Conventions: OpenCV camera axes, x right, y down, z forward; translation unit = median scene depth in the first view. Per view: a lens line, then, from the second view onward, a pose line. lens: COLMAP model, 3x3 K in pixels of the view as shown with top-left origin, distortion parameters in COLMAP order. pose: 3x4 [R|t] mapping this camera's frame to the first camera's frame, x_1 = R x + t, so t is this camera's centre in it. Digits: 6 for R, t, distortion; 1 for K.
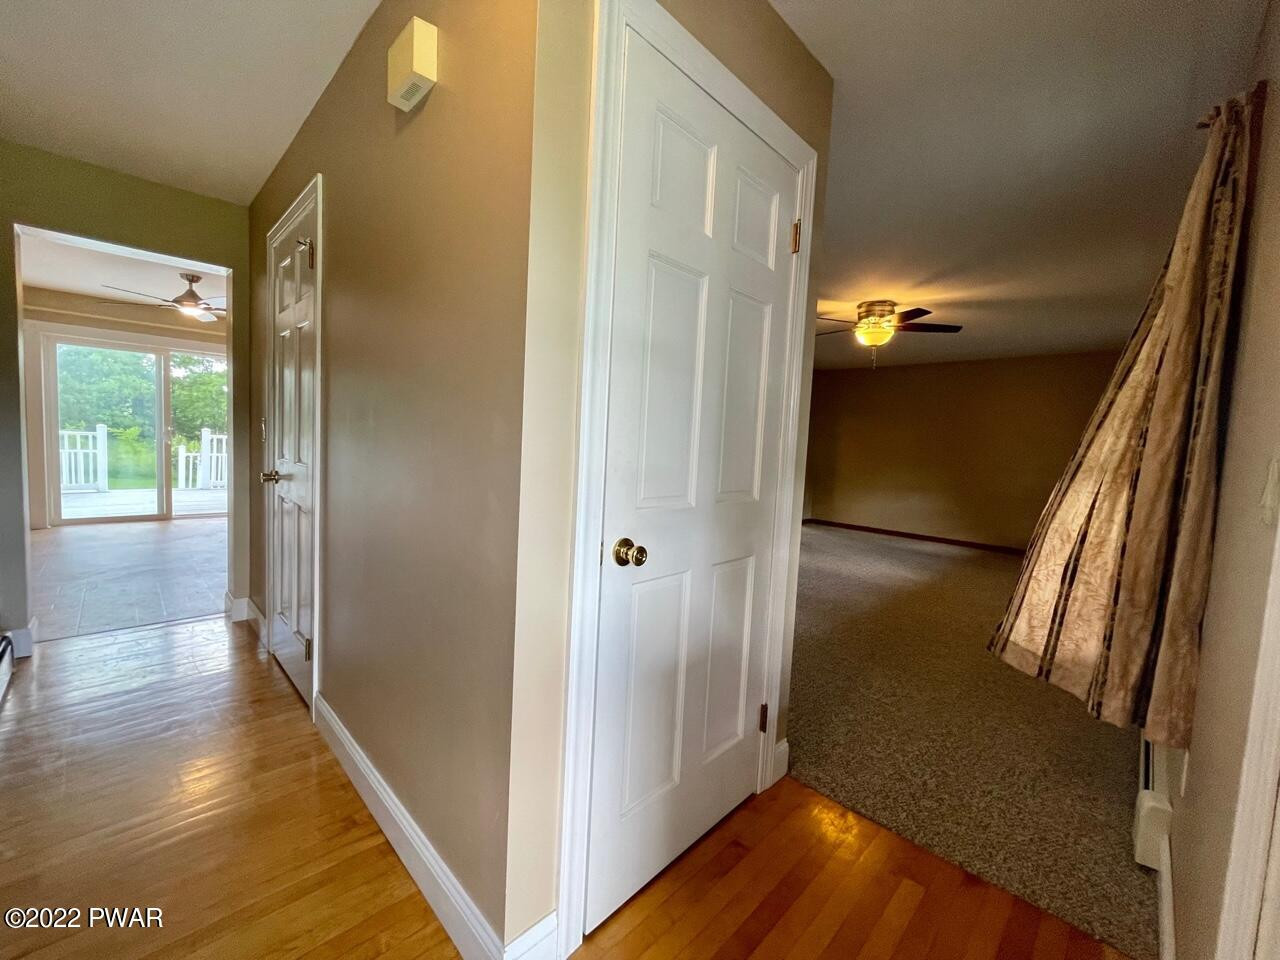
lens RADIAL K [[518.9, 0, 640.4], [0, 518.9, 475.2], [0, 0, 1]] dist [-0.003176, 0.000976]
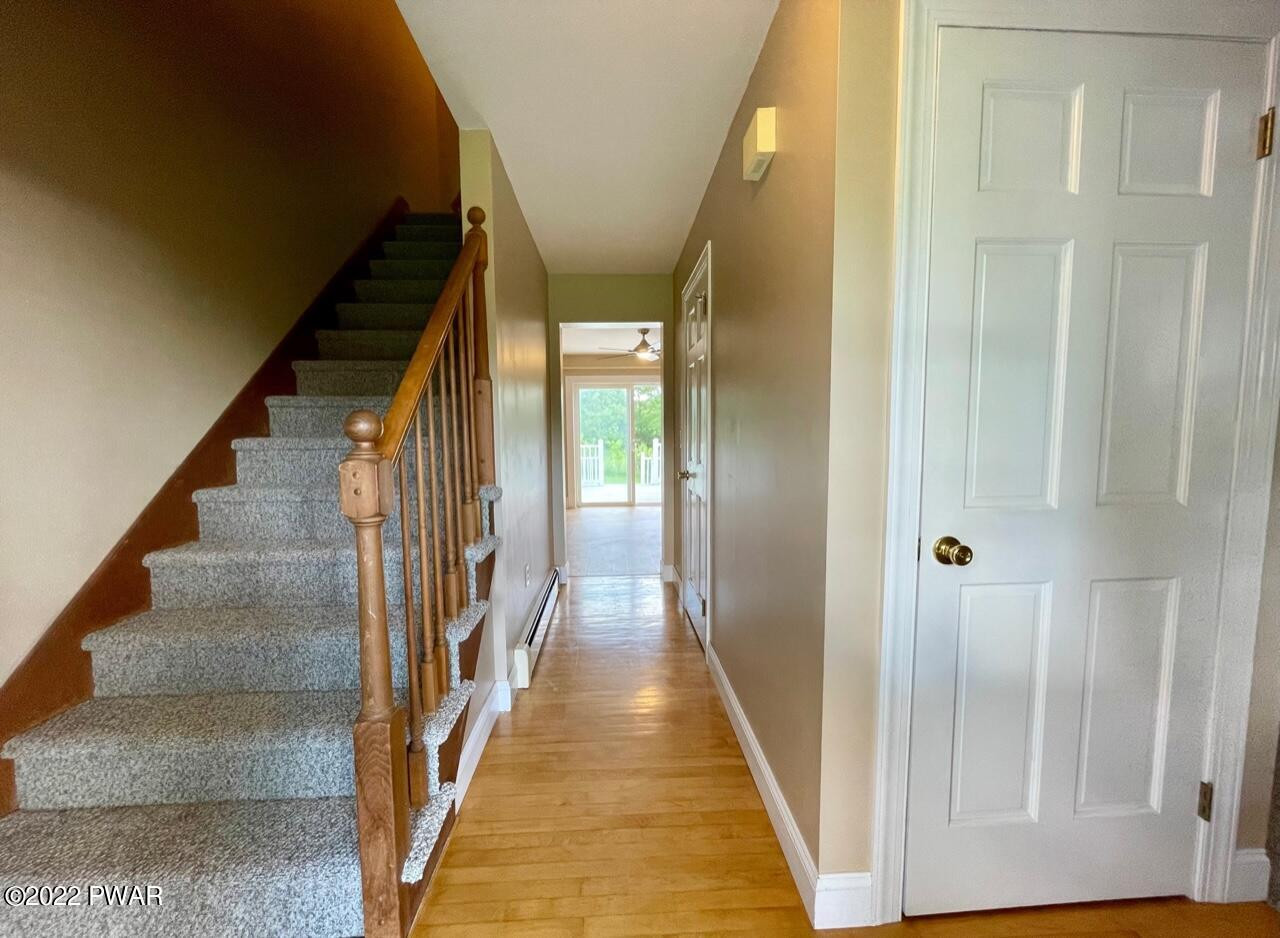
lens RADIAL K [[518.2, 0, 640.7], [0, 518.2, 474.0], [0, 0, 1]] dist [0.000161, -0.000429]
pose [[0.743365, -0.000855, -0.668885, 0.102440], [0.000958, 1.000000, -0.000213, 0.001070], [0.668885, -0.000482, 0.743366, -0.067044]]
